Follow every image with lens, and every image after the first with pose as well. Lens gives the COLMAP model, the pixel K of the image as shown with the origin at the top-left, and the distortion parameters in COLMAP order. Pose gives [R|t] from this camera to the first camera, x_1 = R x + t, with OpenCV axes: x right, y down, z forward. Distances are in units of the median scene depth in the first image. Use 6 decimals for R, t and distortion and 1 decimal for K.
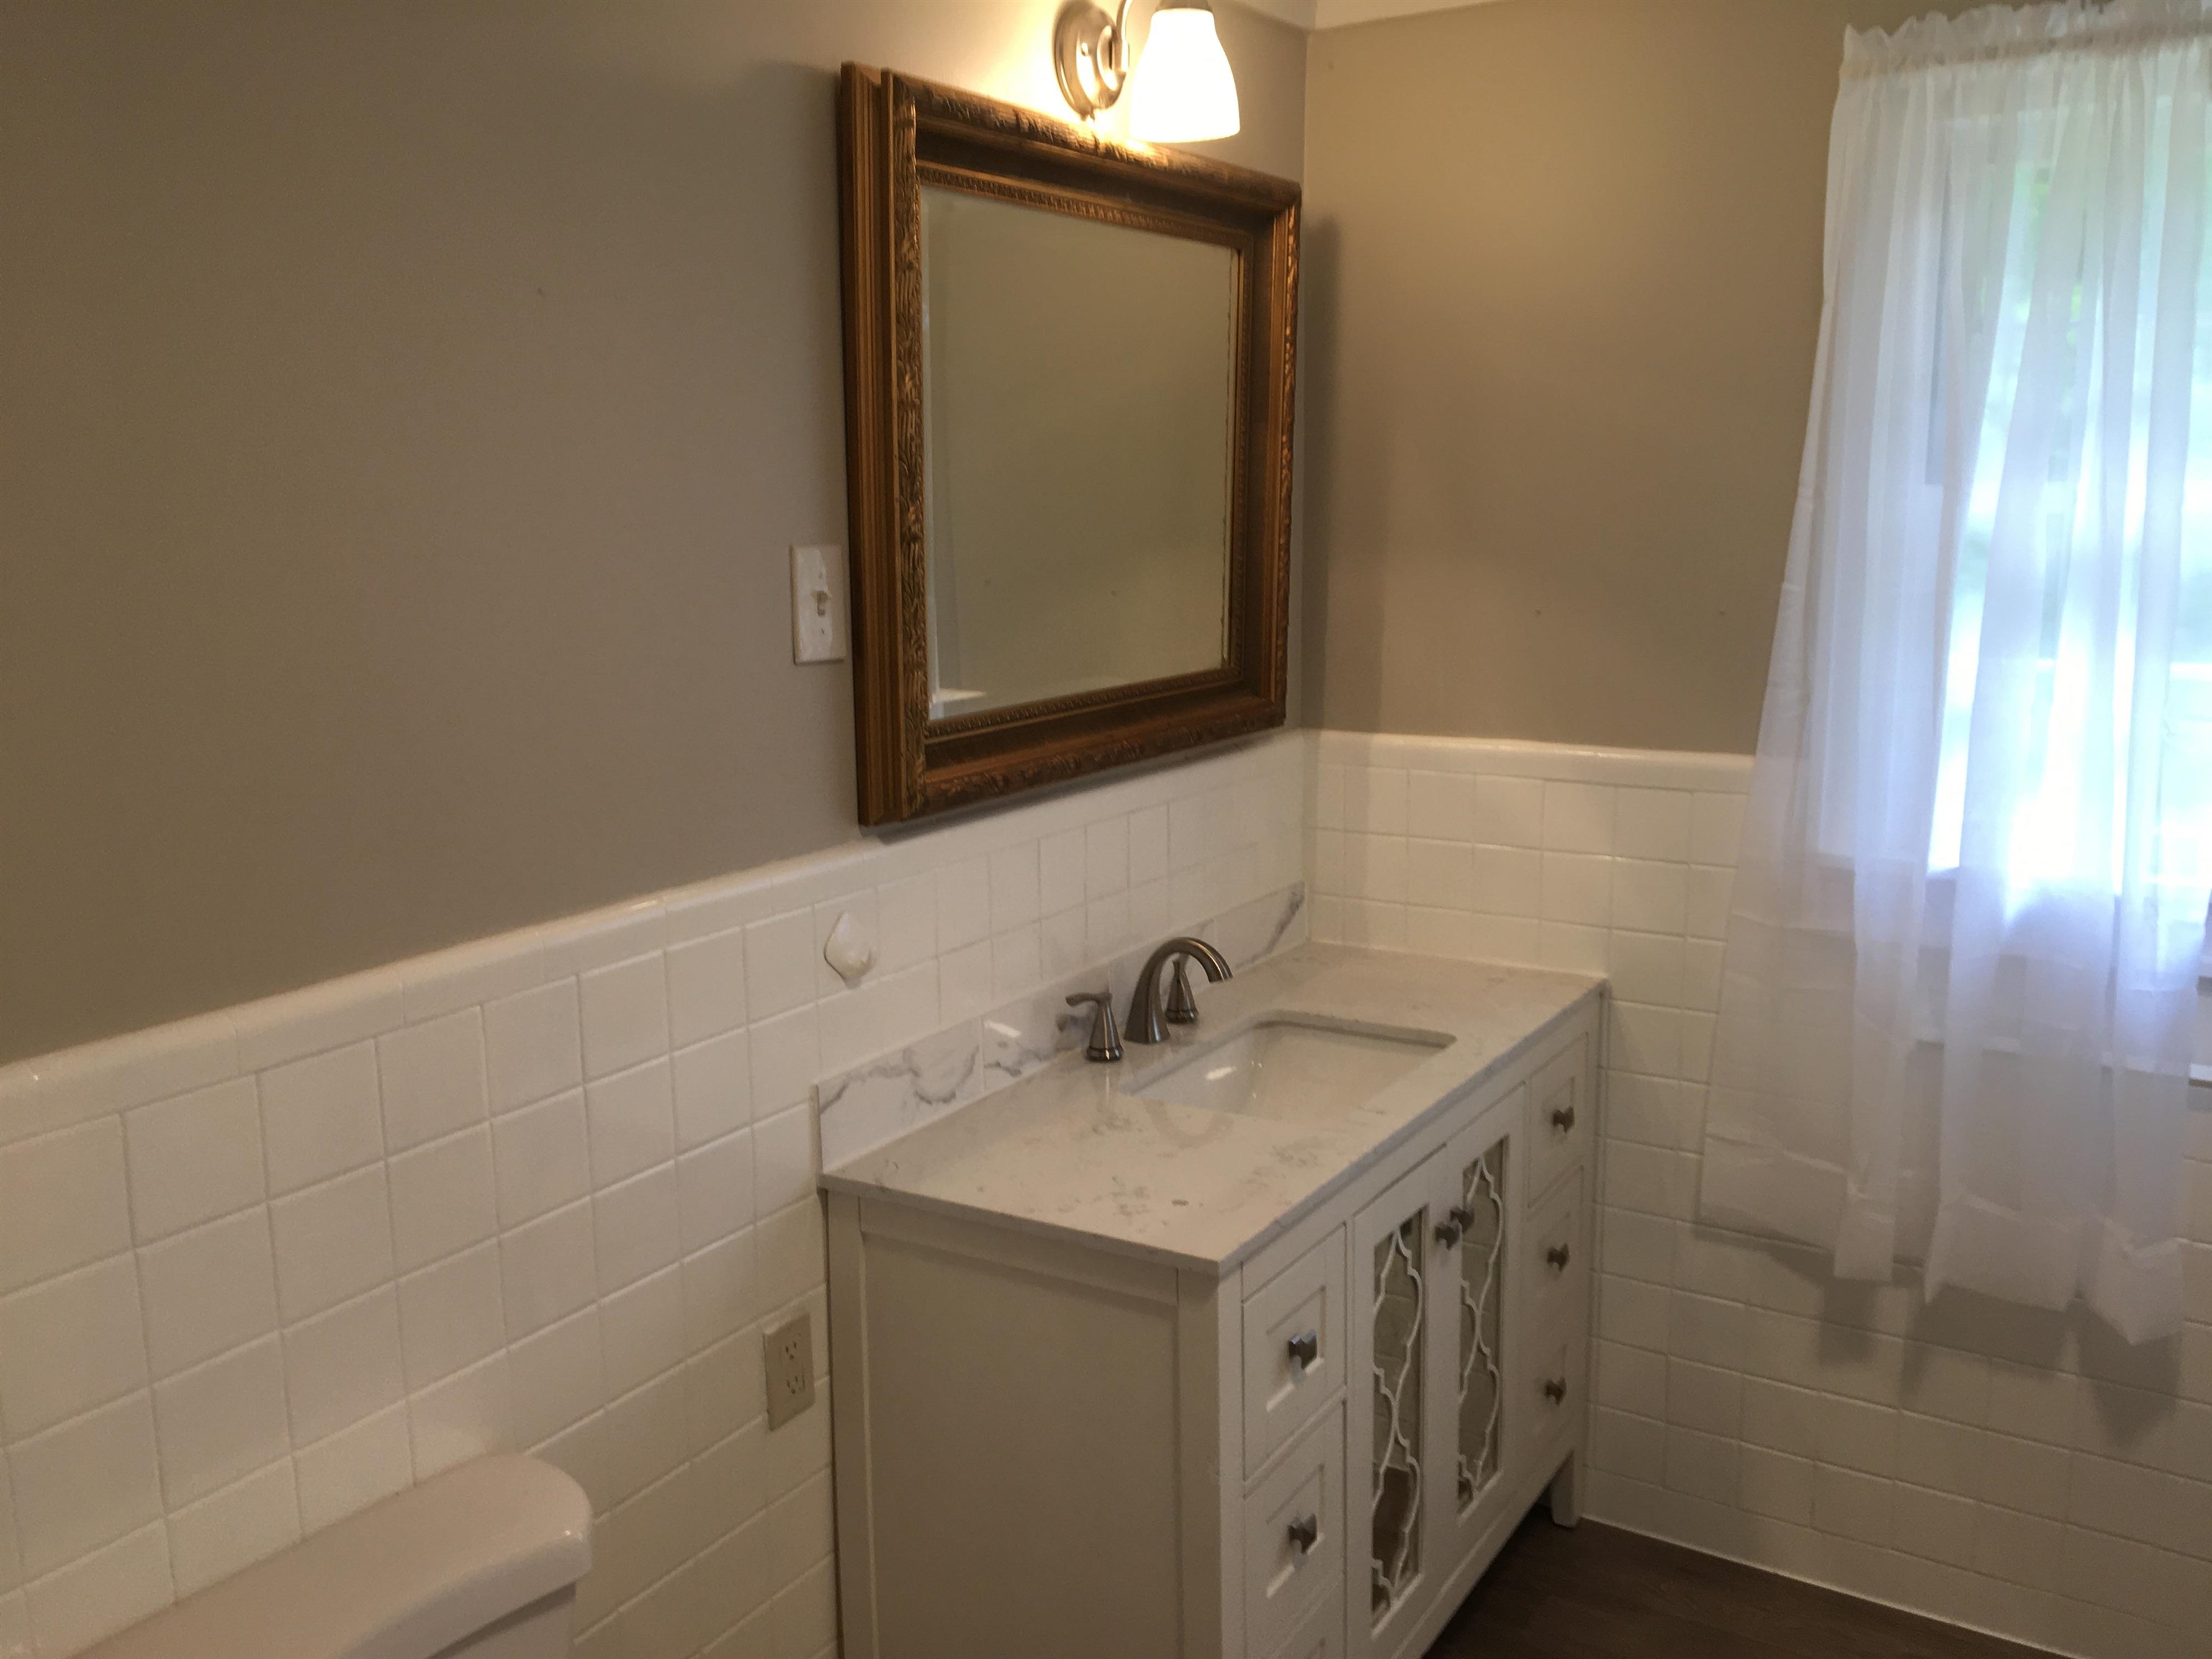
lens RADIAL K [[1879.1, 0, 1111.6], [0, 1879.1, 836.1], [0, 0, 1]] dist [0.075228, -0.078763]
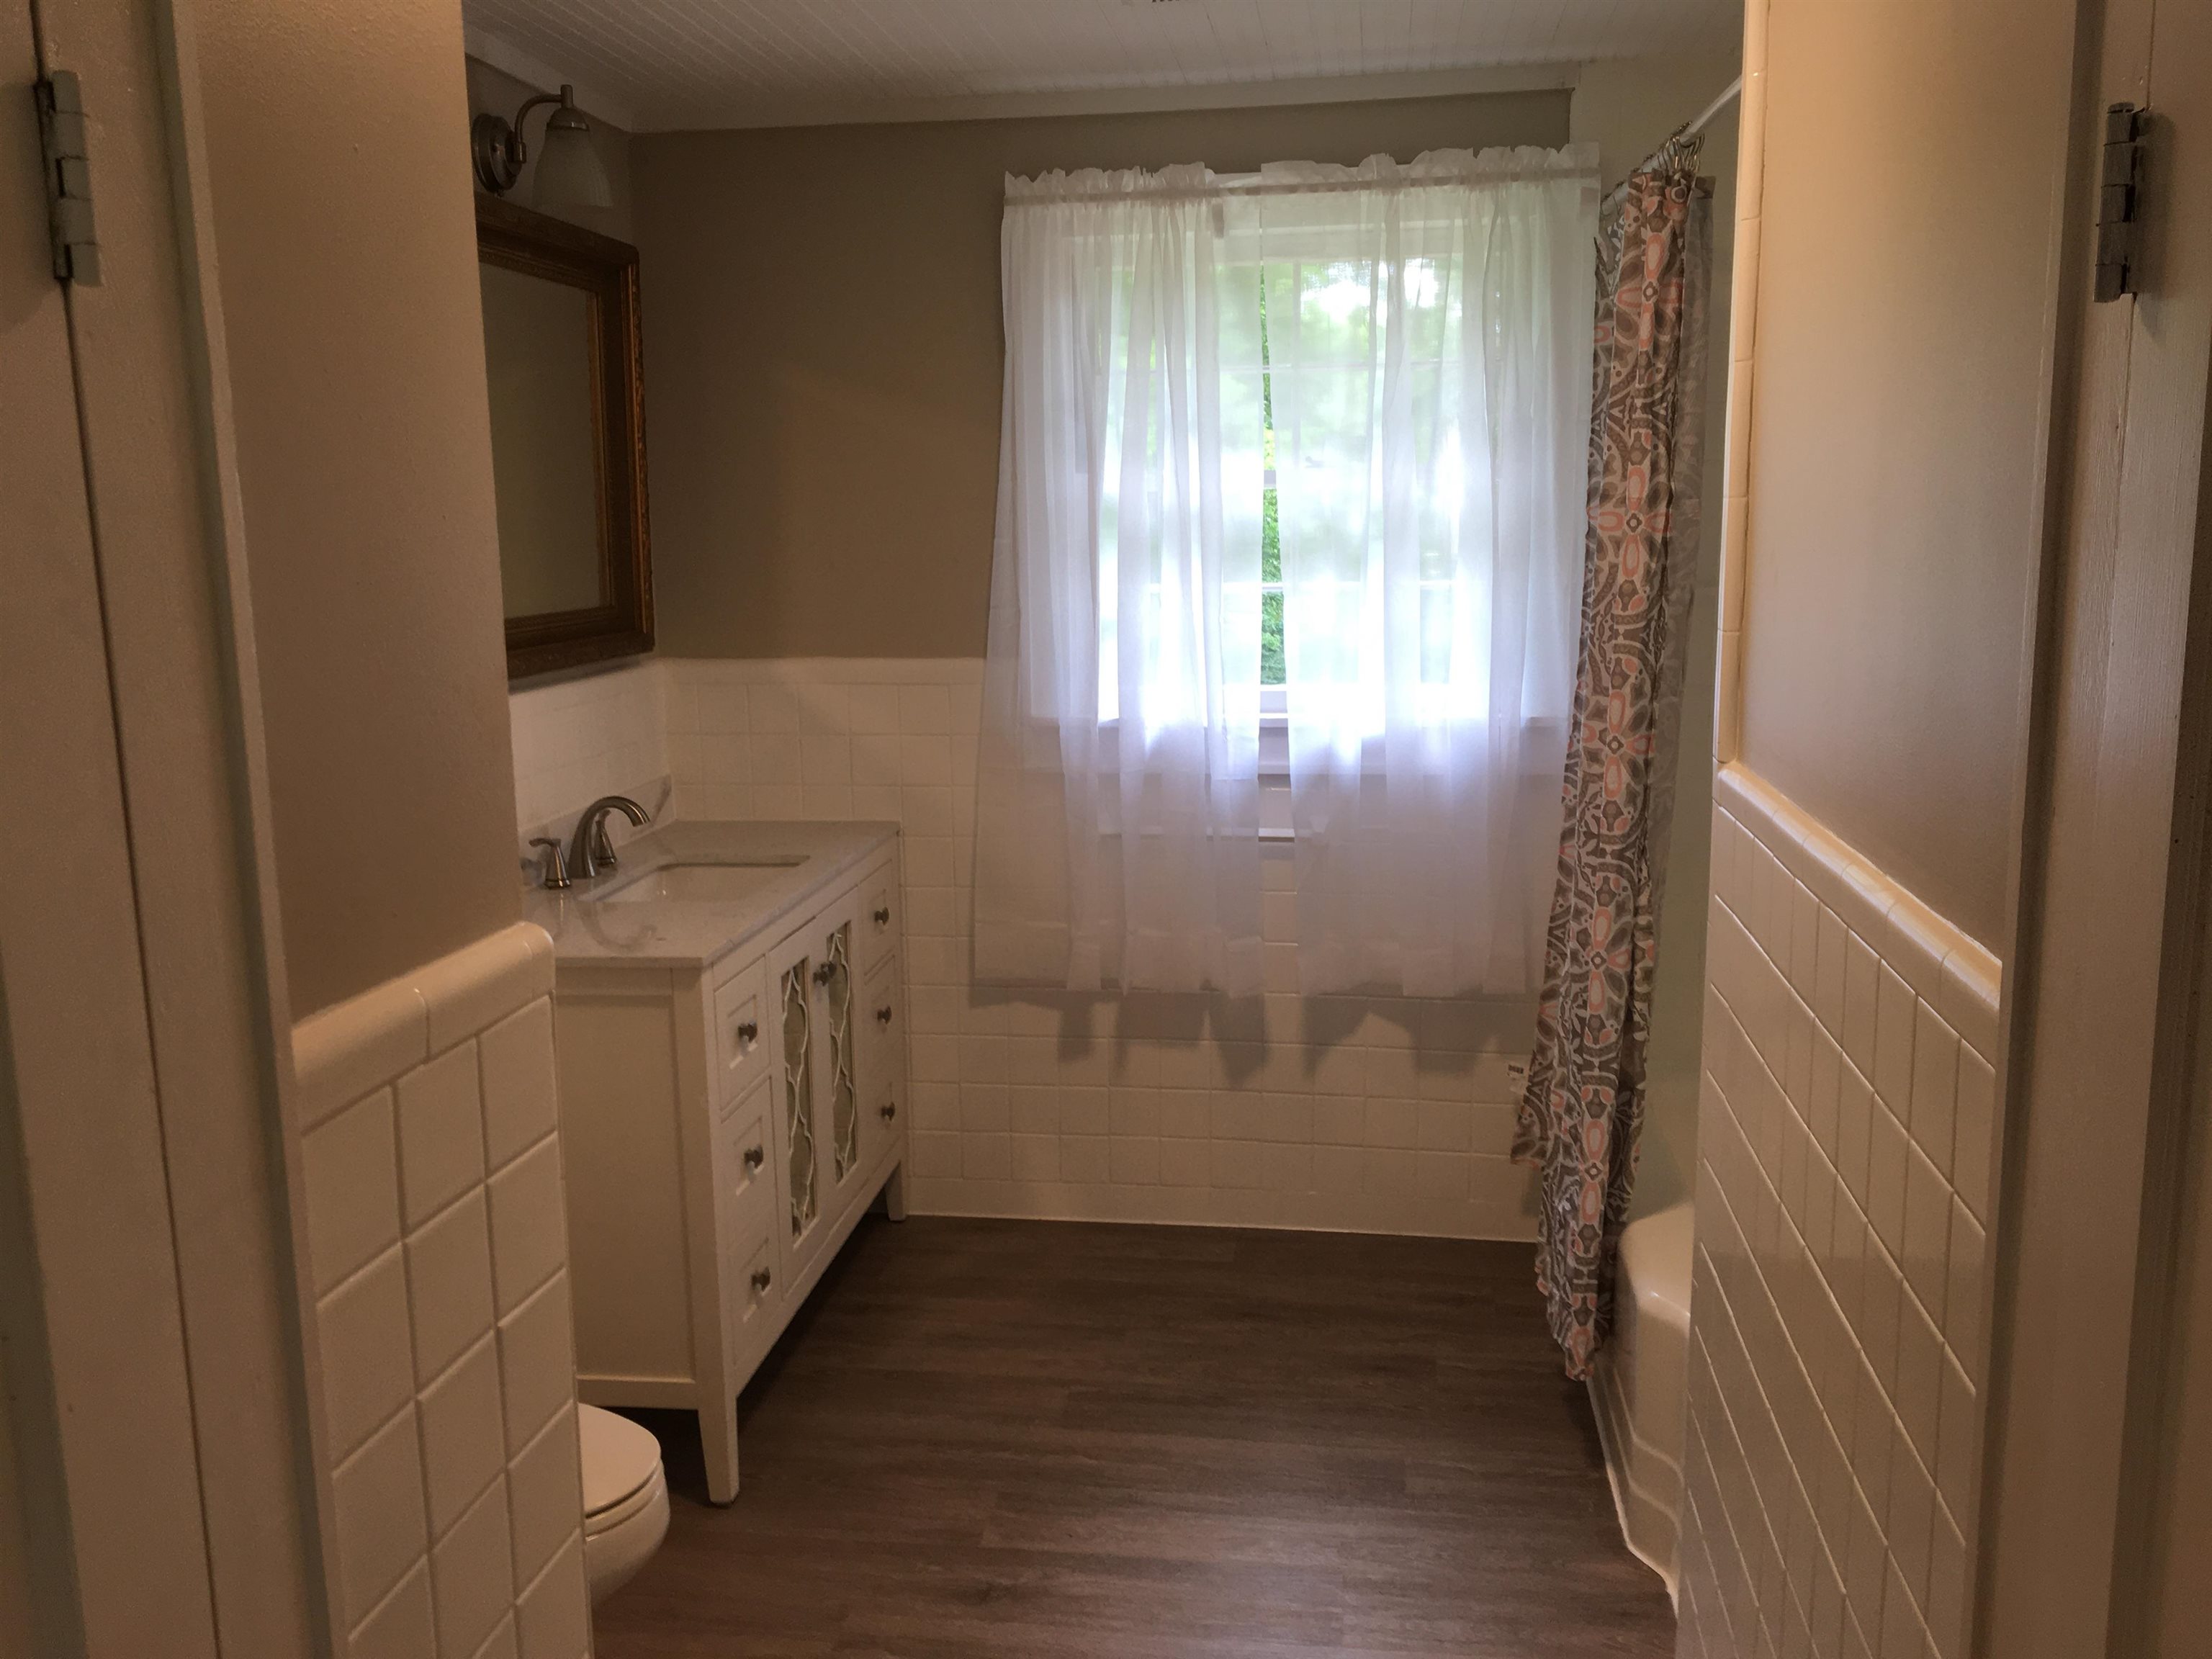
lens RADIAL K [[1879.1, 0, 1117.7], [0, 1879.1, 822.2], [0, 0, 1]] dist [0.075228, -0.078763]
pose [[0.911961, -0.072661, 0.403792, -0.183172], [0.080274, 0.996771, -0.001933, 0.106920], [-0.402347, 0.034177, 0.914849, -0.408212]]
